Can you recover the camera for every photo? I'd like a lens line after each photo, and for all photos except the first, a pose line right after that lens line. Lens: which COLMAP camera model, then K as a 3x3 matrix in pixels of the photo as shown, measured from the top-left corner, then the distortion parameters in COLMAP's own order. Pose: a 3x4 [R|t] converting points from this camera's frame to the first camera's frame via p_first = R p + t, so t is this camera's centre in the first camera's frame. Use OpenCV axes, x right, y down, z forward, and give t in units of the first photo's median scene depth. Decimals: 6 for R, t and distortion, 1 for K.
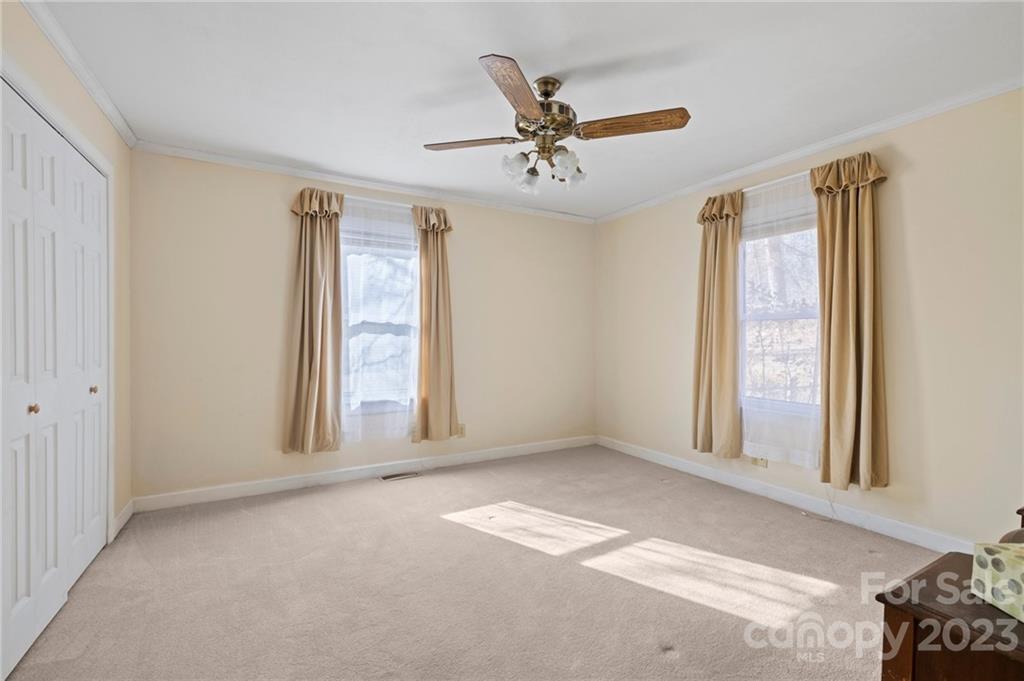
lens RADIAL K [[467.4, 0, 512.0], [0, 467.4, 340.5], [0, 0, 1]] dist [0.000481, 0.000074]
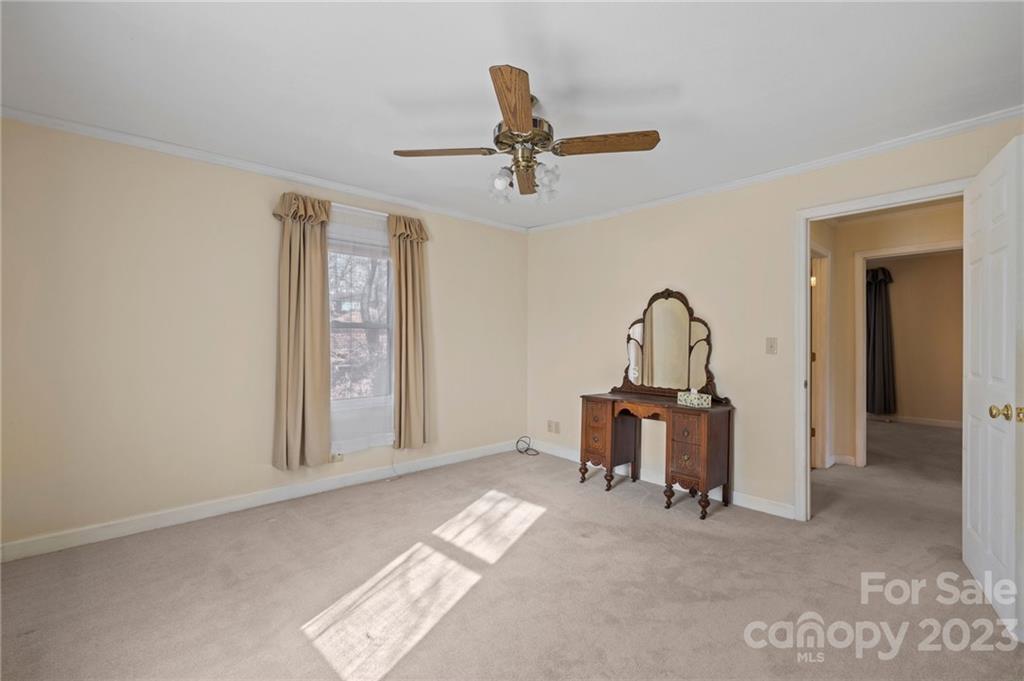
lens RADIAL K [[467.4, 0, 512.0], [0, 467.4, 340.5], [0, 0, 1]] dist [0.000481, 0.000074]
pose [[-0.233547, -0.003122, 0.972341, -0.745904], [0.012001, 0.999909, 0.006093, -0.018659], [-0.972272, 0.013092, -0.233488, 1.028217]]
